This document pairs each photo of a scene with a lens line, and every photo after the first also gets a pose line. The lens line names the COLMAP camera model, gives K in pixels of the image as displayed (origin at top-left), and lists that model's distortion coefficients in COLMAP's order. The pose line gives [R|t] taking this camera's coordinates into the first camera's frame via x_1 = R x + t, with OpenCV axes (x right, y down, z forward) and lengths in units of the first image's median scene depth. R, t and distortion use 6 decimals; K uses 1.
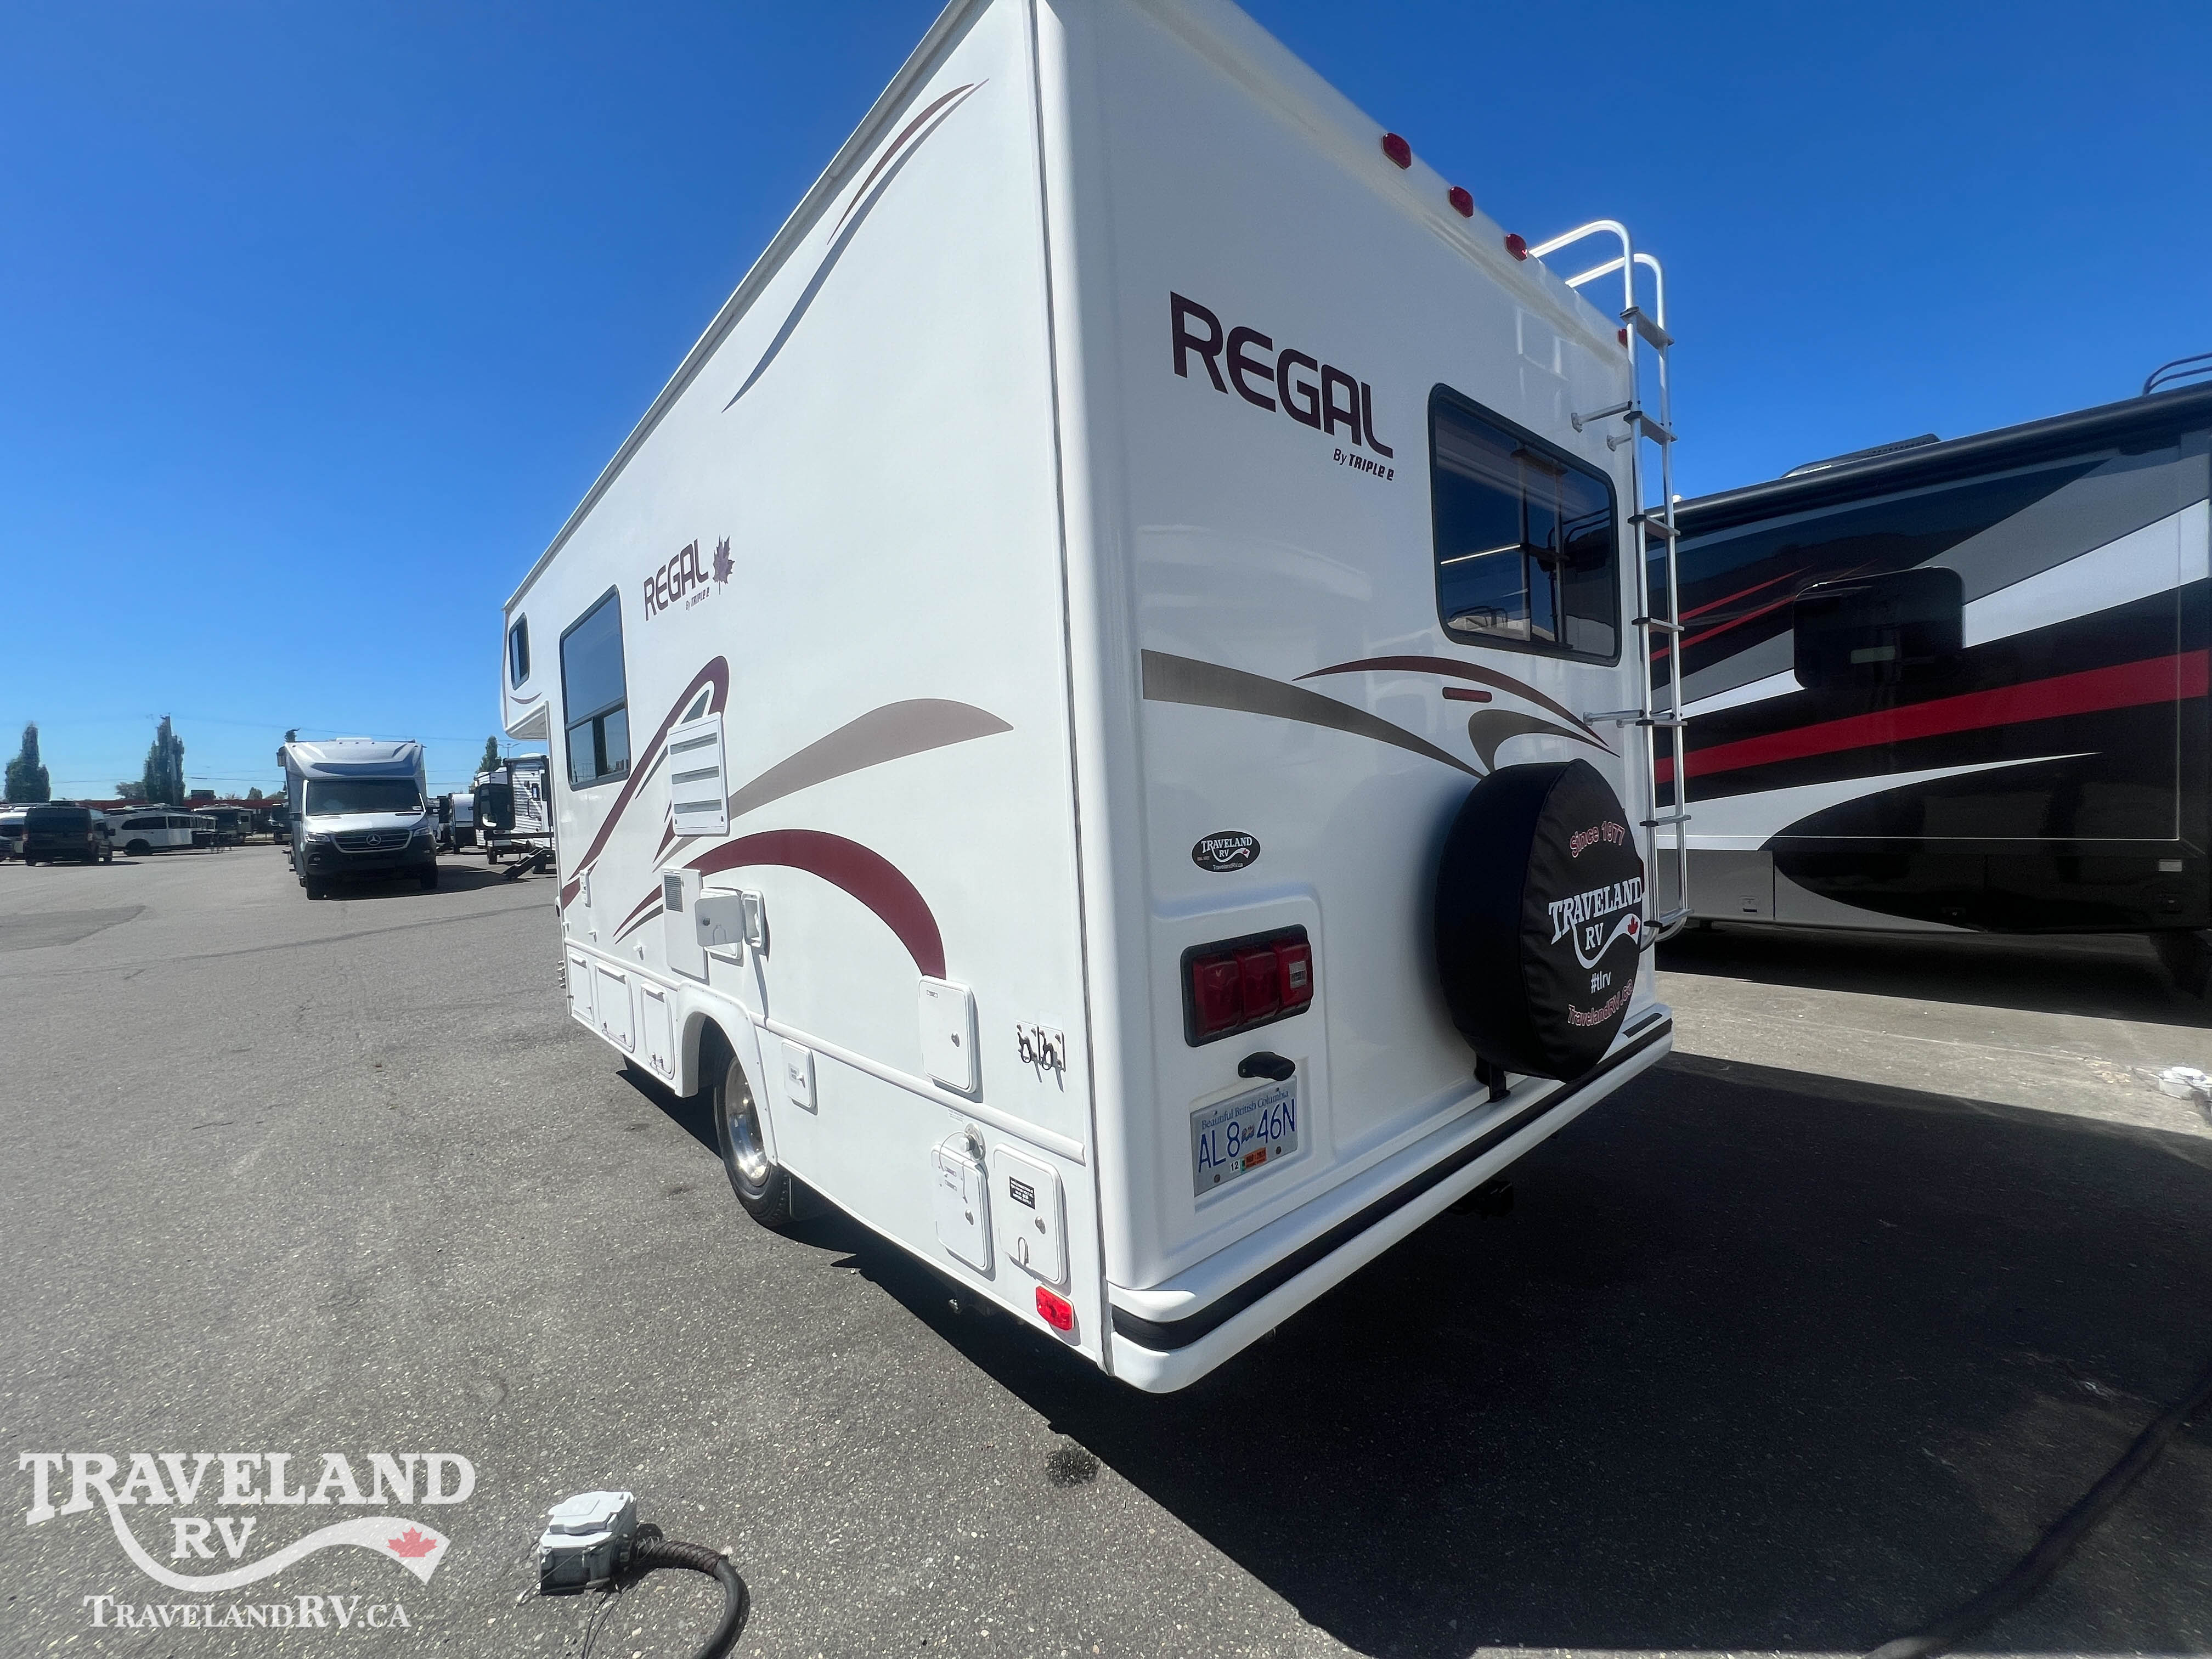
lens RADIAL K [[888.2, 0, 1101.6], [0, 888.2, 827.9], [0, 0, 1]] dist [-0.000791, -0.000235]
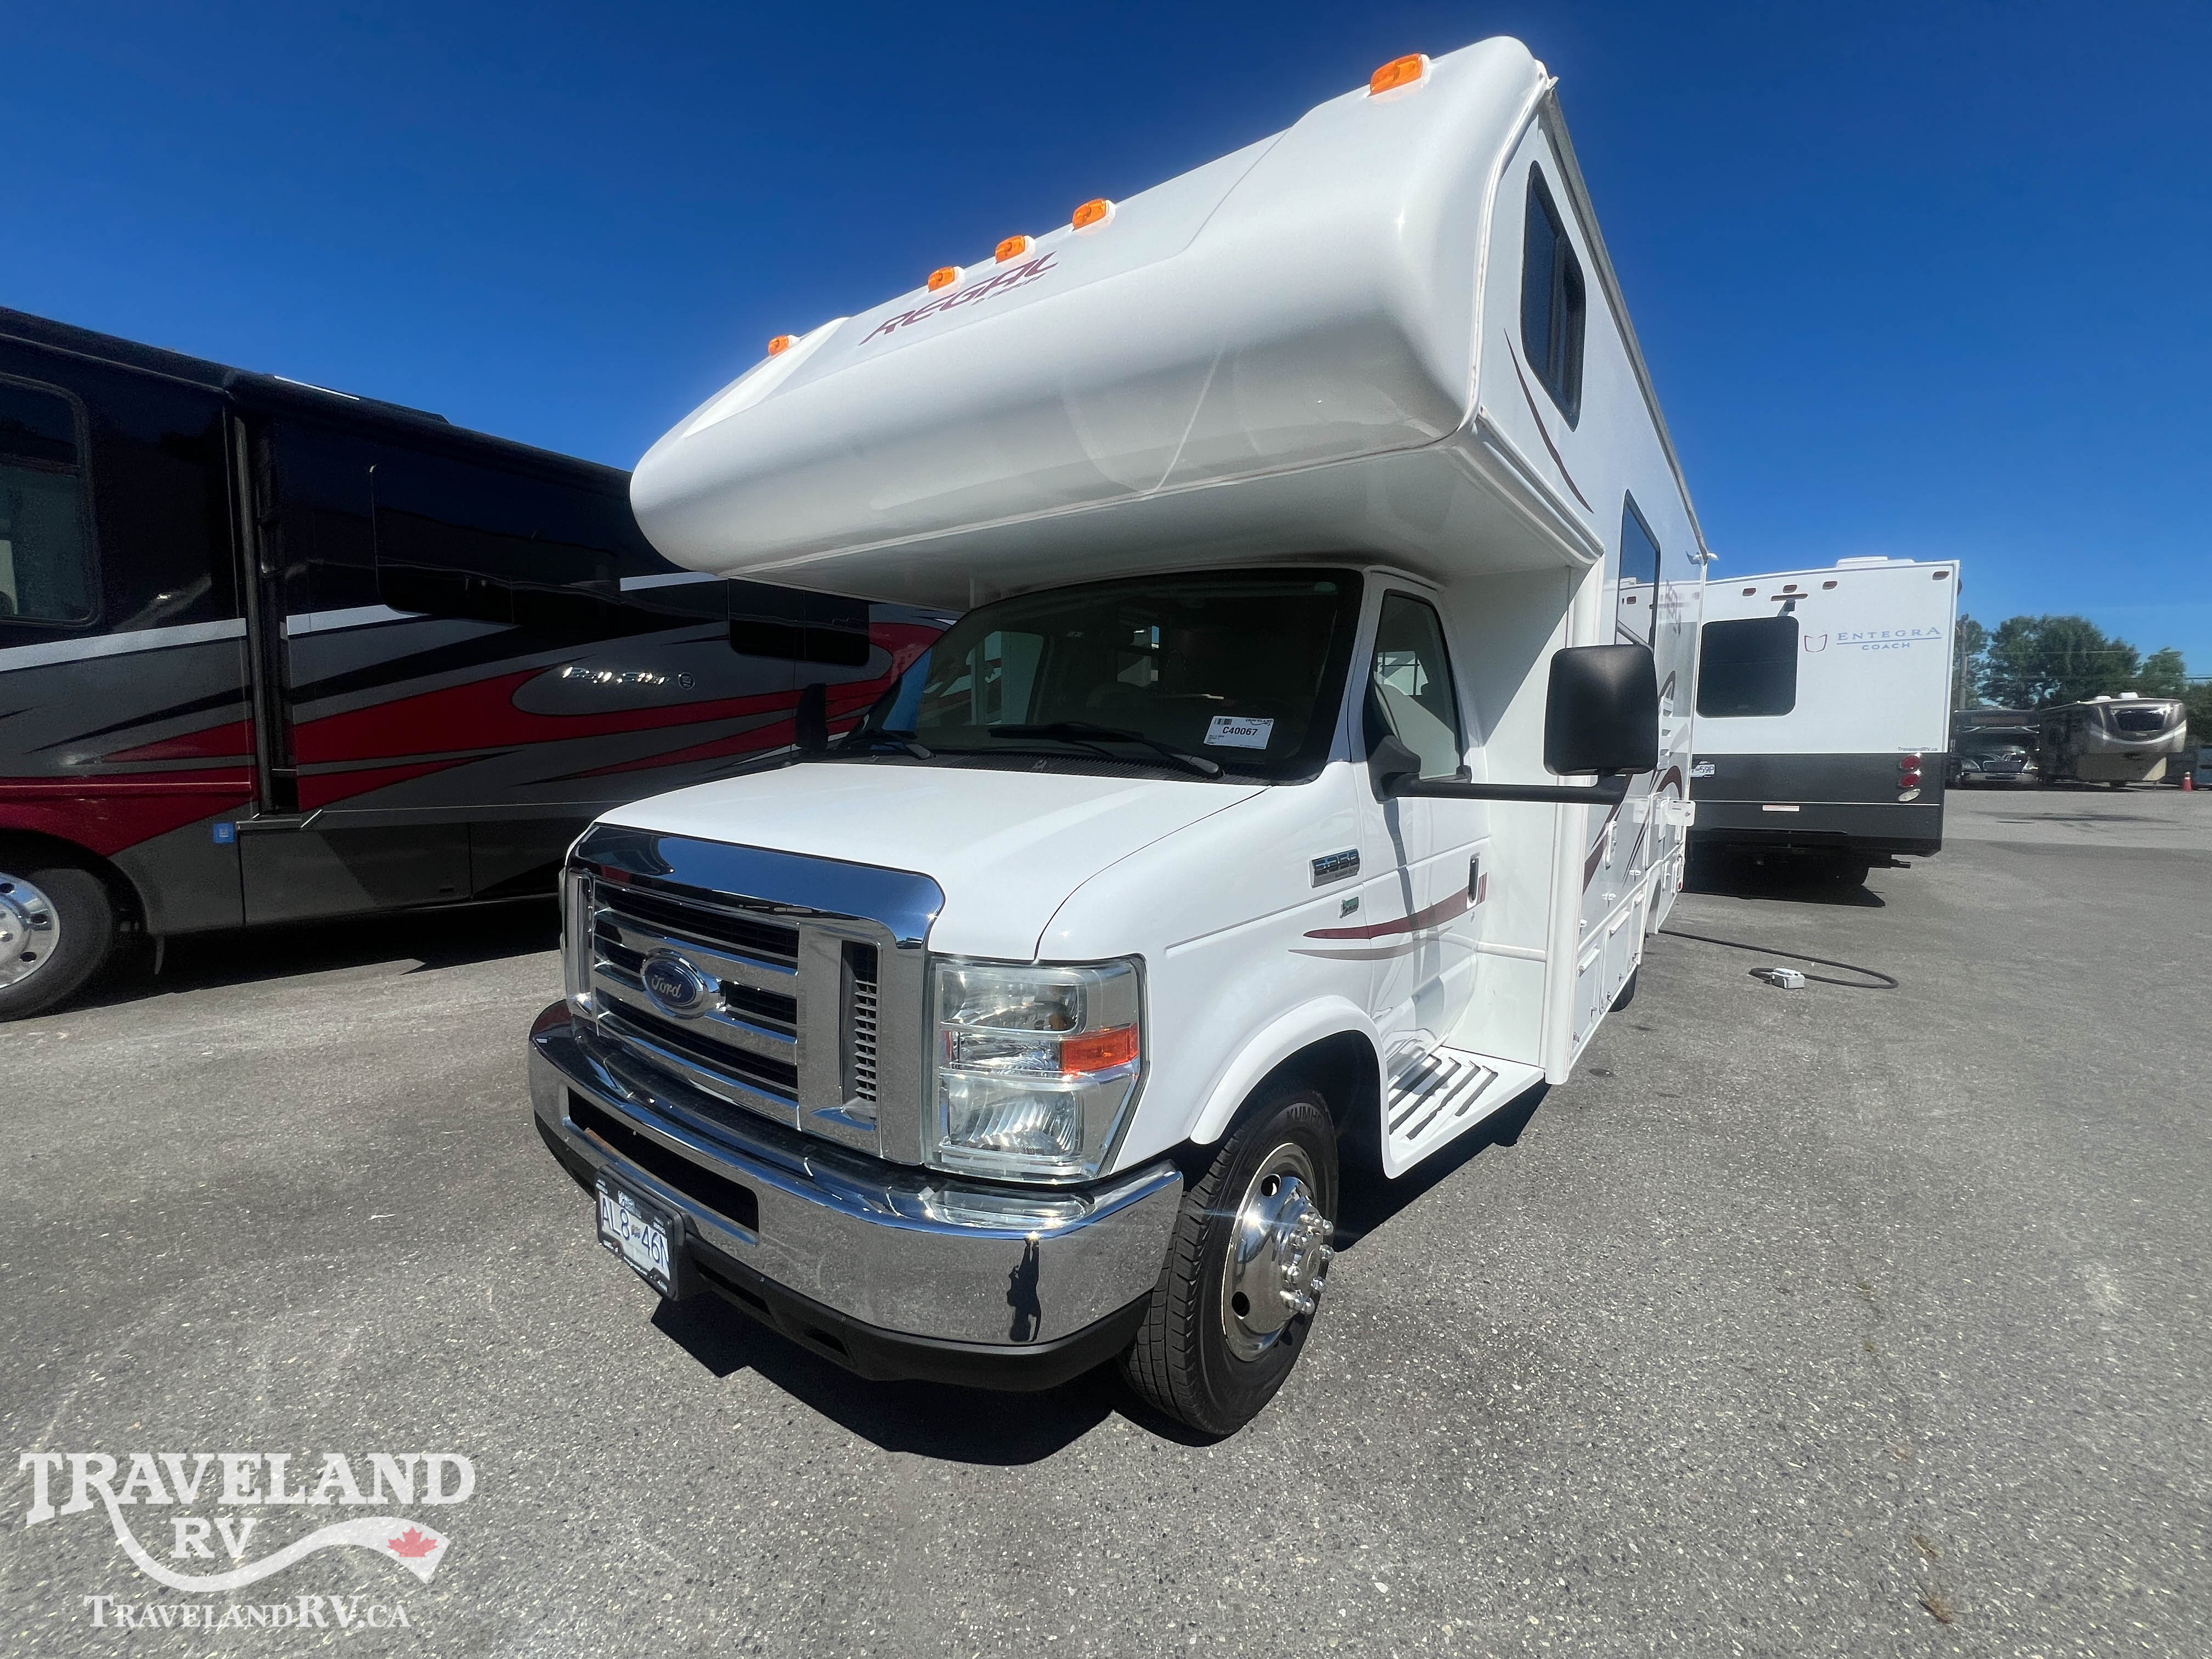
lens RADIAL K [[888.2, 0, 1101.6], [0, 888.2, 827.9], [0, 0, 1]] dist [-0.000791, -0.000235]
pose [[-0.207620, -0.045758, 0.977139, -1.631882], [0.022591, 0.998415, 0.051554, 0.004349], [-0.977949, 0.032778, -0.206257, 2.088804]]
